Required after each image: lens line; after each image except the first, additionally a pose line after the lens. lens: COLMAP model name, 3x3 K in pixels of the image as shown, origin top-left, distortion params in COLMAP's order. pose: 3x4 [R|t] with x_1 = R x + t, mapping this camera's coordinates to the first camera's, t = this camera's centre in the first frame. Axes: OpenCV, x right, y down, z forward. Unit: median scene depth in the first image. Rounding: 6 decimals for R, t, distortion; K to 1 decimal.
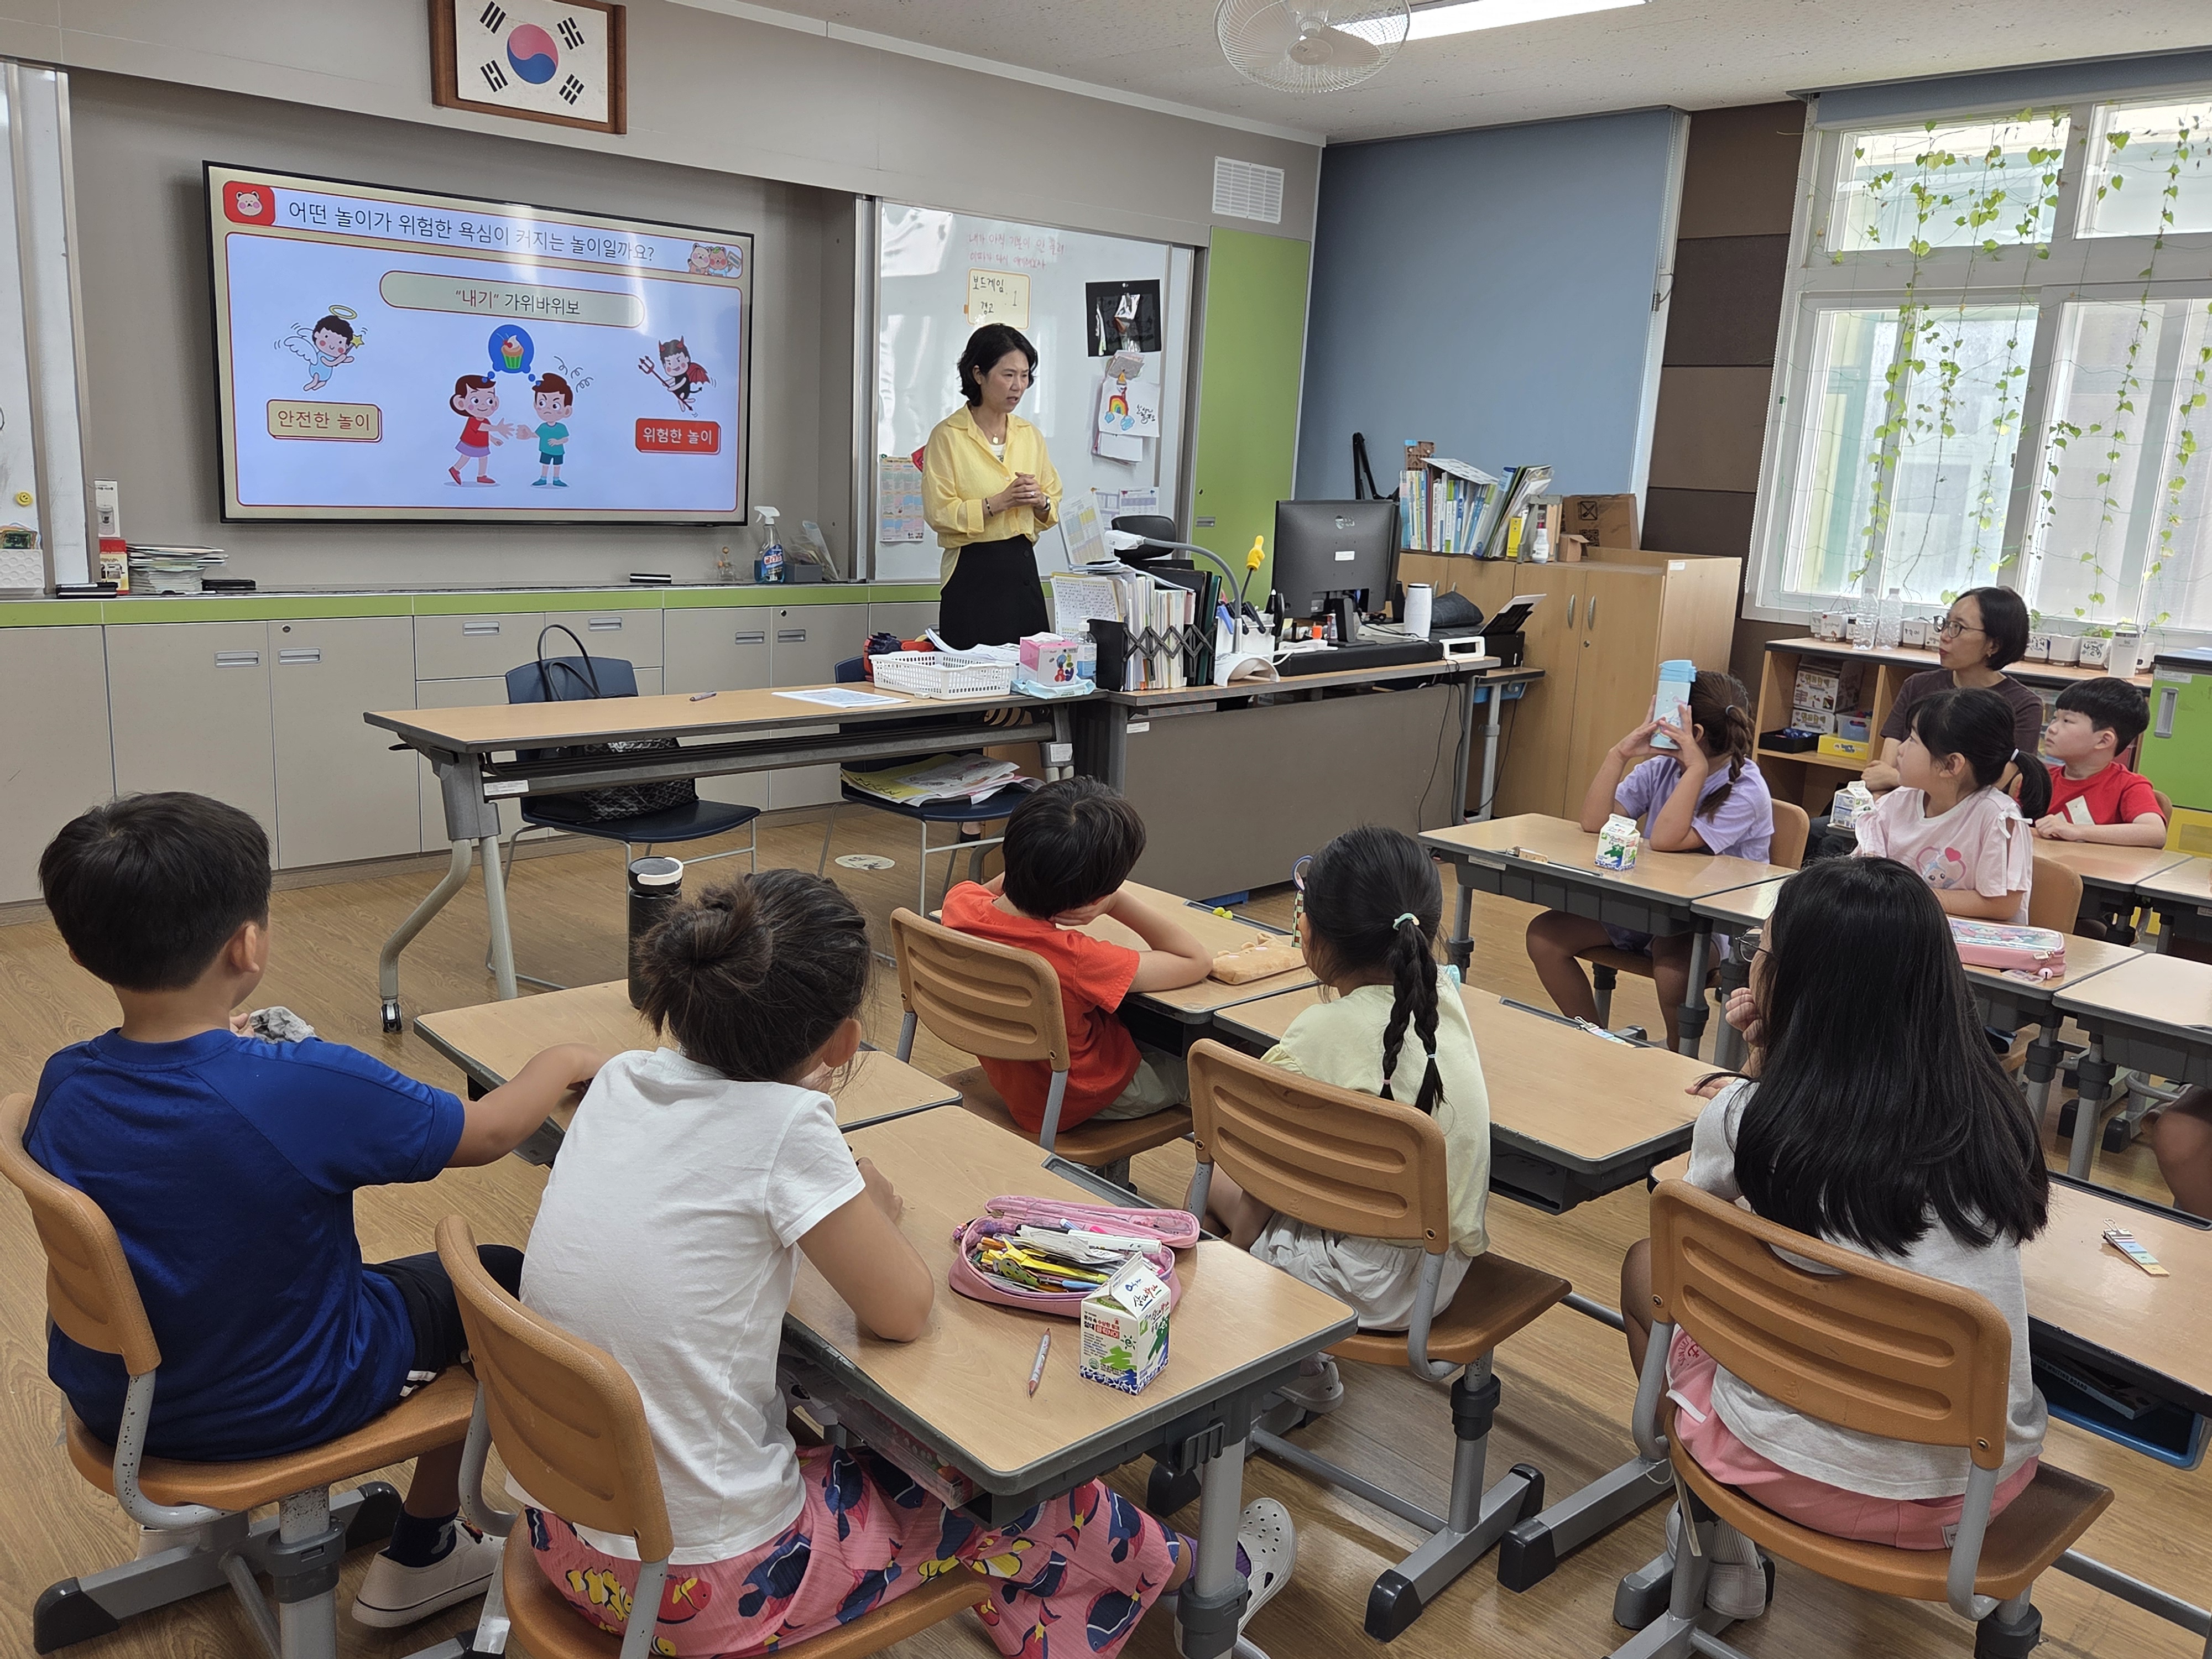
lens RADIAL K [[1719.1, 0, 1111.7], [0, 1719.1, 828.2], [0, 0, 1]] dist [0.000830, 0.000982]
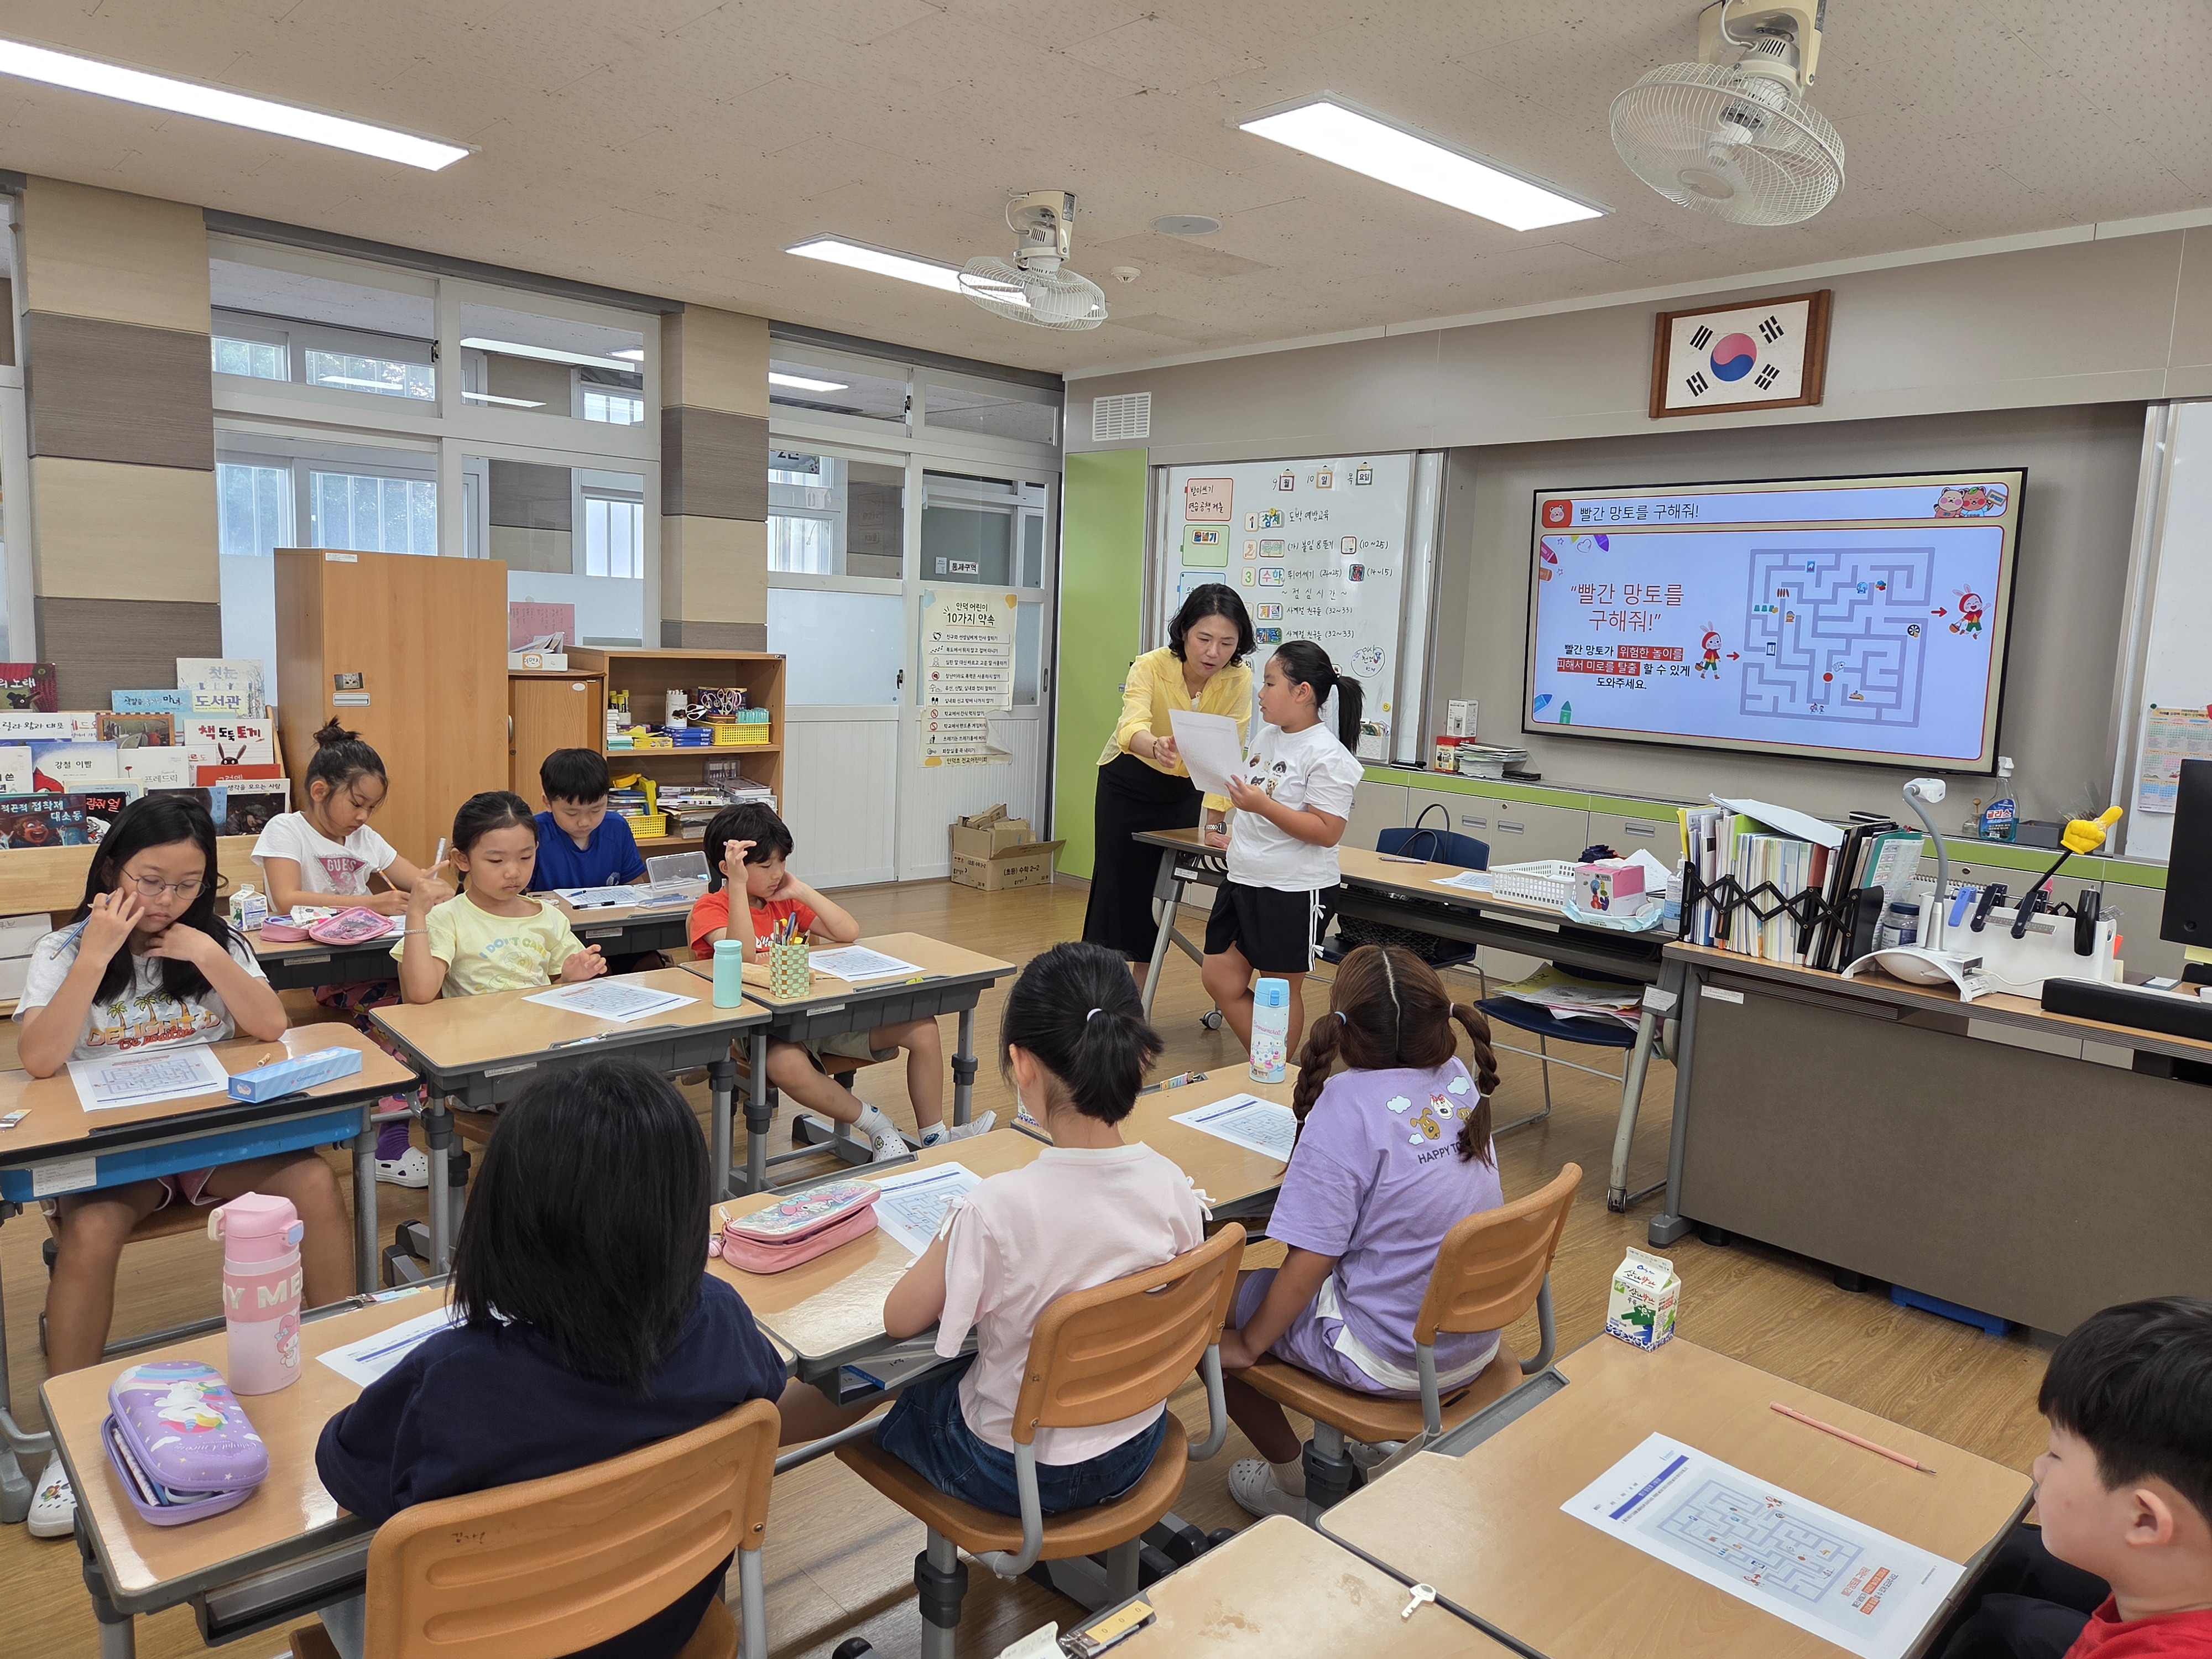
lens RADIAL K [[1444.2, 0, 1103.8], [0, 1444.2, 816.1], [0, 0, 1]] dist [-0.008776, 0.001283]
pose [[0.003361, 0.083029, -0.996541, 0.685449], [-0.259498, 0.962481, 0.079316, -0.116476], [0.965738, 0.258334, 0.024781, 0.654029]]
